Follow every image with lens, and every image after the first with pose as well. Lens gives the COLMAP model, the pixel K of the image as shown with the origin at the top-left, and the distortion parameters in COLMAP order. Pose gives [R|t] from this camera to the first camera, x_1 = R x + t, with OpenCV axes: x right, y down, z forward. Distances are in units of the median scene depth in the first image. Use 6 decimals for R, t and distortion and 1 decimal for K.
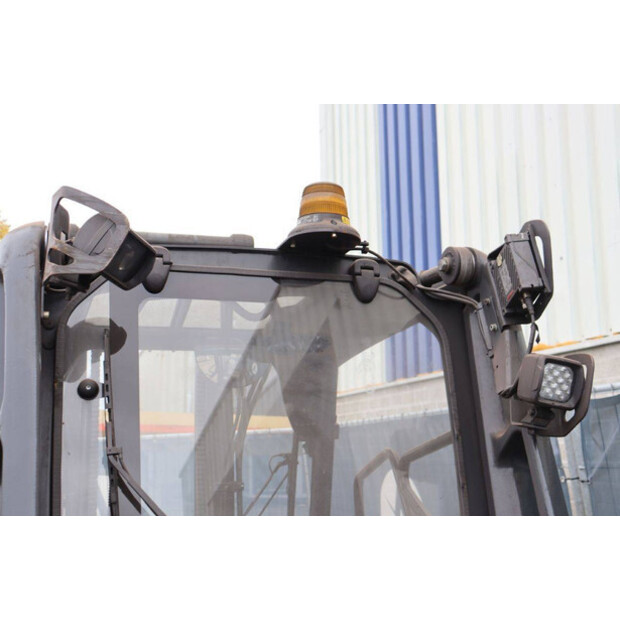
lens RADIAL K [[850.3, 0, 310.0], [0, 850.3, 310.0], [0, 0, 1]] dist [0.035973, 0.044947]
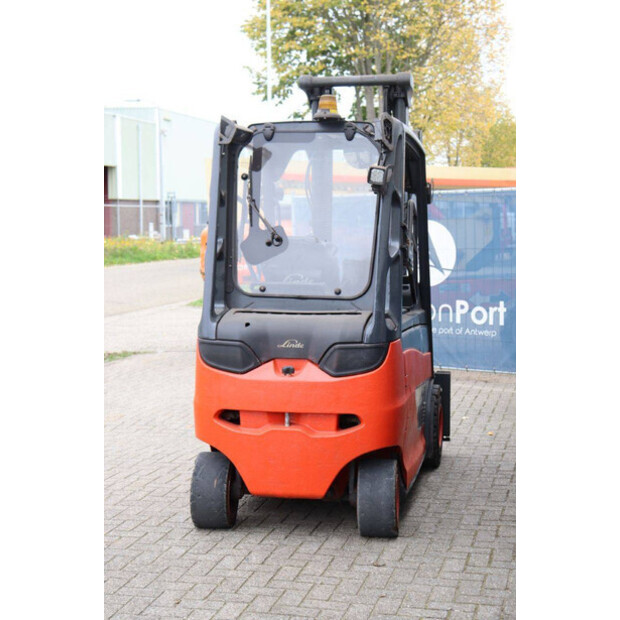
lens RADIAL K [[1112.7, 0, 310.0], [0, 1112.7, 310.0], [0, 0, 1]] dist [0.180168, 0.096808]
pose [[0.862137, 0.065536, -0.502419, 1.745446], [0.063706, 0.969709, 0.235809, -0.326647], [0.502654, -0.235307, 0.831847, -2.028136]]
